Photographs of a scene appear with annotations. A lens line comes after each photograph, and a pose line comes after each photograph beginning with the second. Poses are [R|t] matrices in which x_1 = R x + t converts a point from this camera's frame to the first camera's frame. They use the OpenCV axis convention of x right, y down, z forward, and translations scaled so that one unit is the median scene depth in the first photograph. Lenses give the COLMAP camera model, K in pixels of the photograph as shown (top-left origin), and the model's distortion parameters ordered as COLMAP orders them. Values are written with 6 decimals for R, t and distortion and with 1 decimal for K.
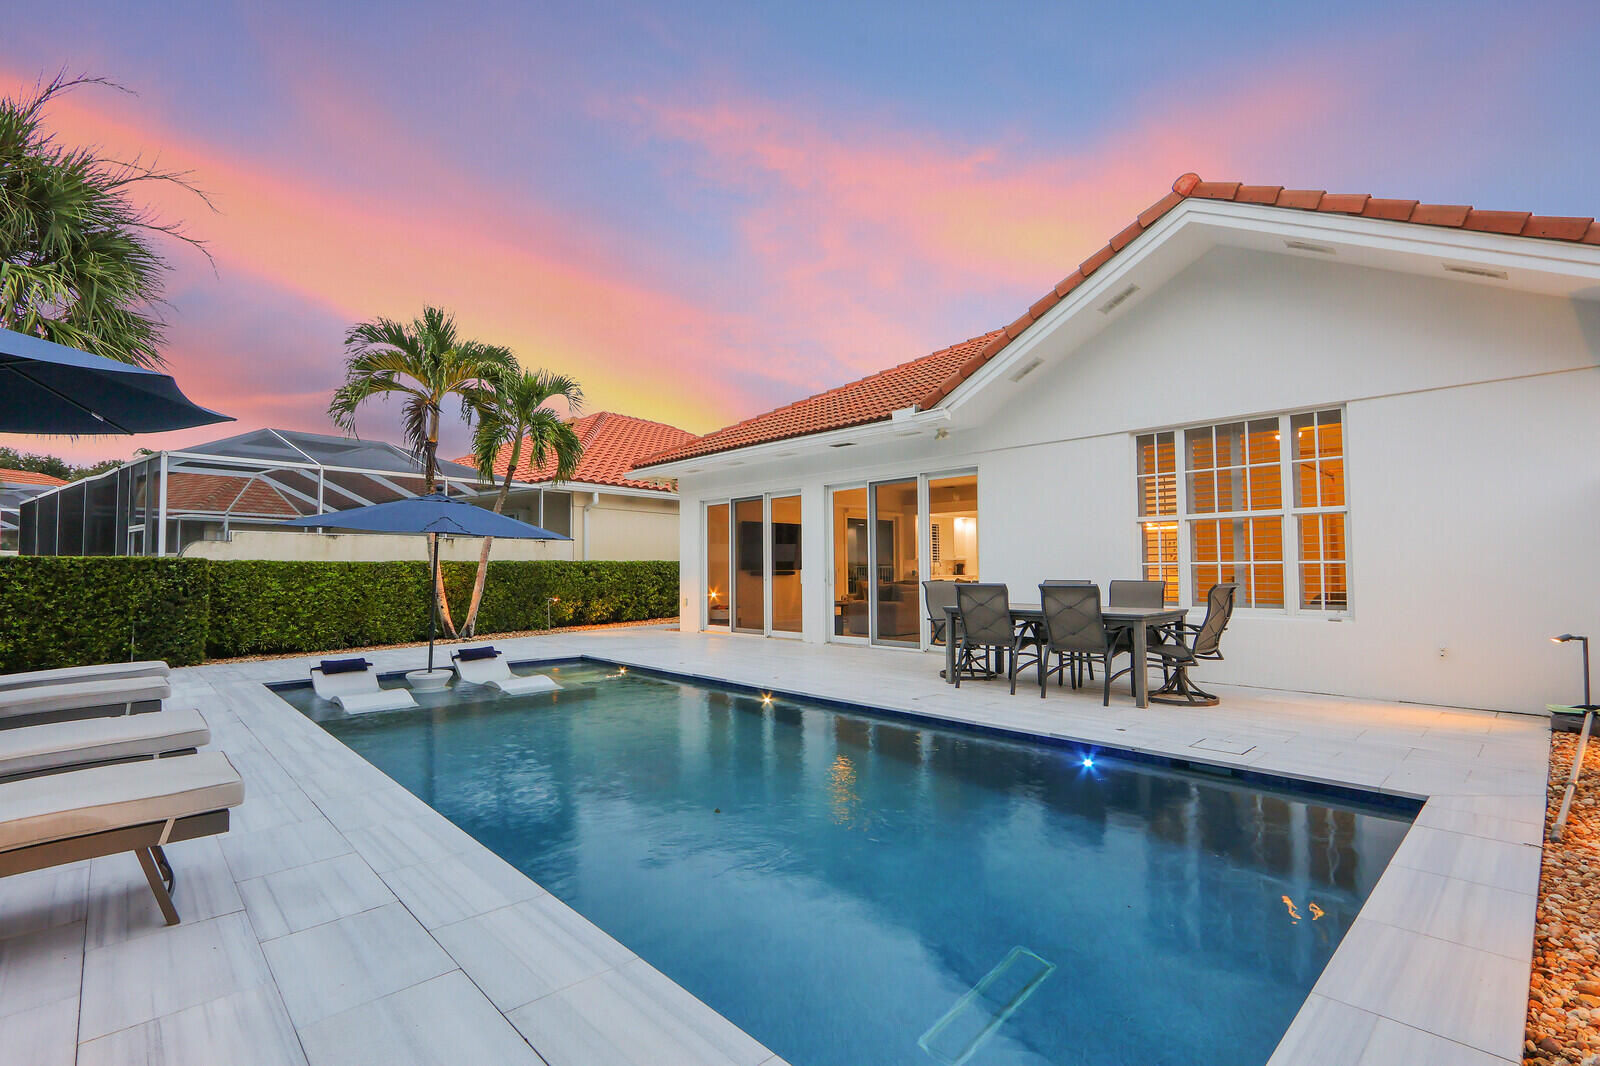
lens RADIAL K [[747.4, 0, 810.8], [0, 747.4, 537.9], [0, 0, 1]] dist [-0.000148, 0.000904]
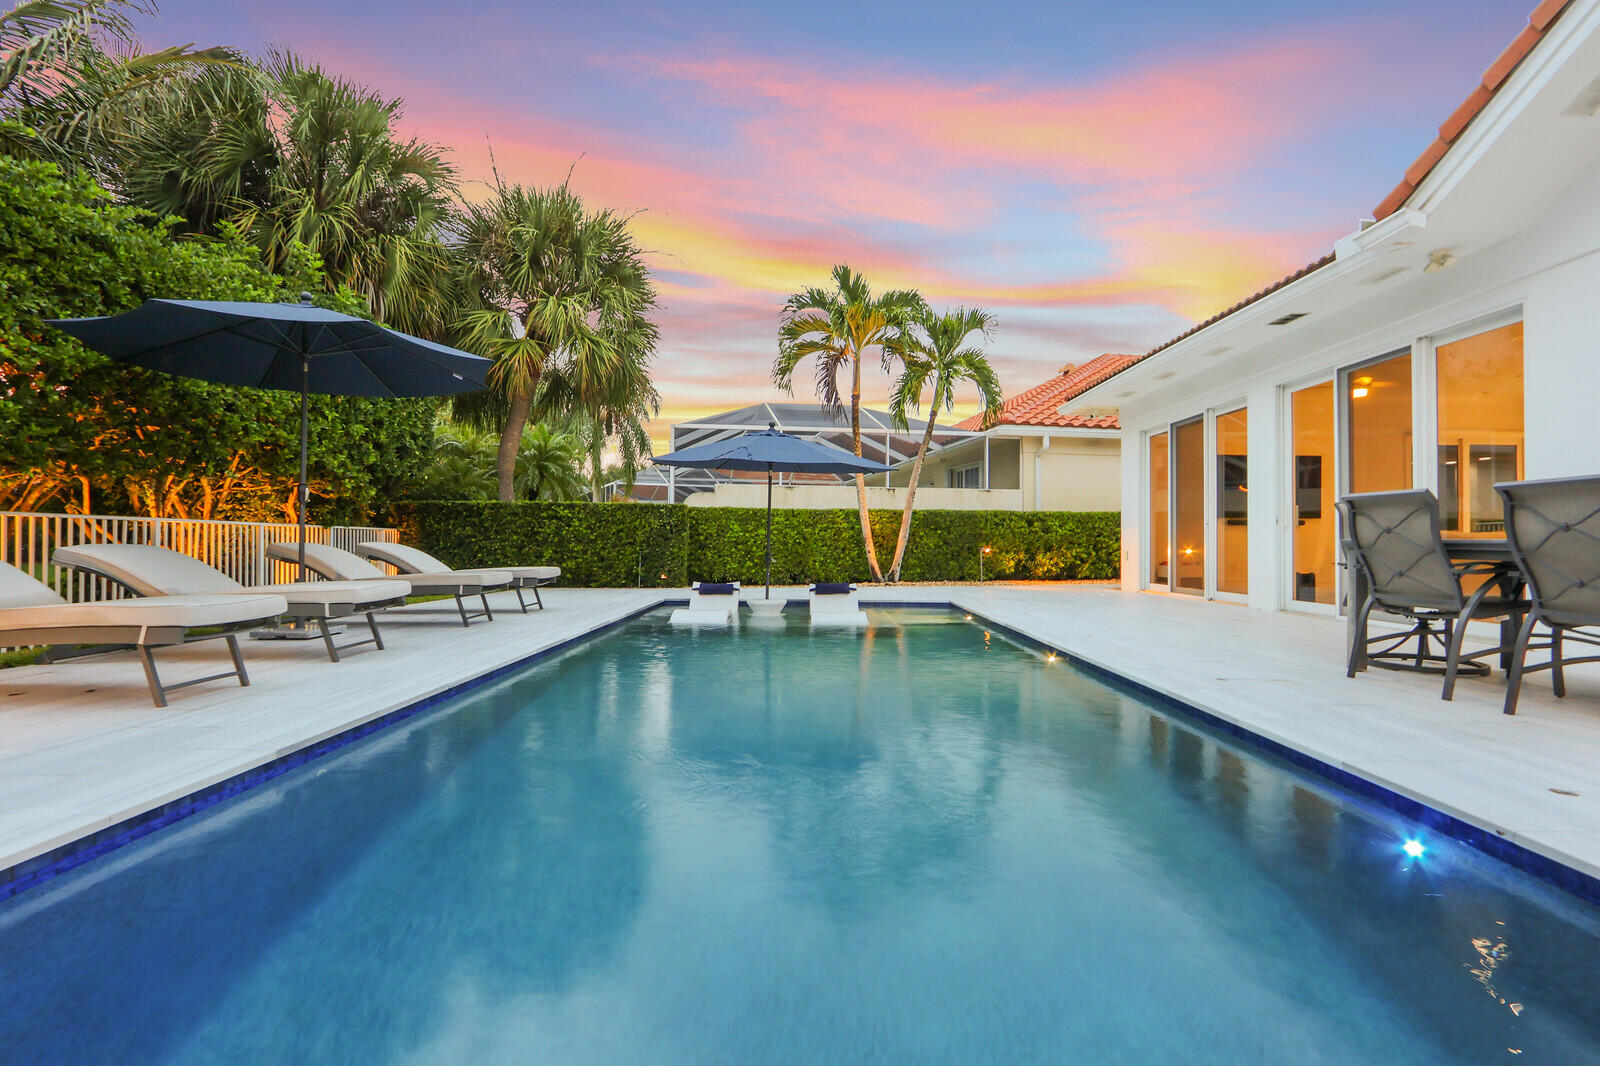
lens RADIAL K [[747.4, 0, 810.8], [0, 747.4, 537.9], [0, 0, 1]] dist [-0.000148, 0.000904]
pose [[0.723435, 0.006580, -0.690361, 0.171379], [0.019065, 0.999383, 0.029504, 0.039130], [0.690129, -0.034506, 0.722863, 0.176122]]
